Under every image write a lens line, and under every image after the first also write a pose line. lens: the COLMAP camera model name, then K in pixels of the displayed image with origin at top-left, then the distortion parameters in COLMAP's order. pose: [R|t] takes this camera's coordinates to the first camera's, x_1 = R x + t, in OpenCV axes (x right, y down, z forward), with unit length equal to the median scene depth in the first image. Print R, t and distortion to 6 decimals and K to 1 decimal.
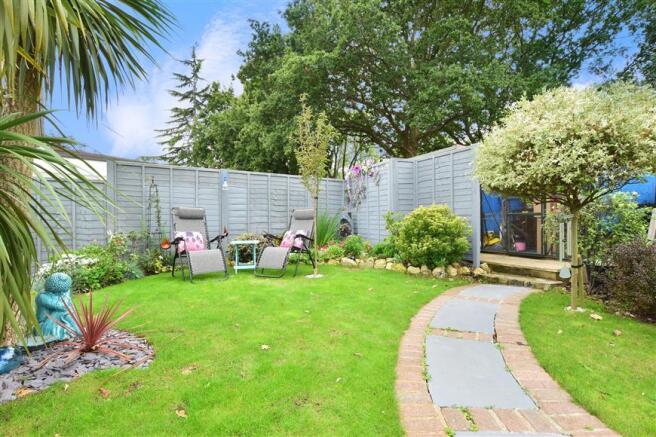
lens RADIAL K [[326.4, 0, 329.9], [0, 326.4, 220.9], [0, 0, 1]] dist [-0.001376, -0.000016]
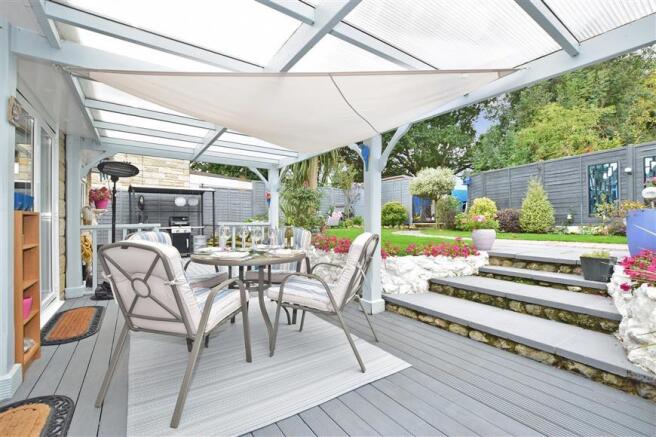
lens RADIAL K [[291.6, 0, 327.9], [0, 291.6, 218.8], [0, 0, 1]] dist [-0.002768, -0.000303]
pose [[0.991624, 0.000329, 0.129158, -0.490681], [0.001165, 0.999933, -0.011488, 0.115246], [-0.129153, 0.011542, 0.991558, -1.191993]]
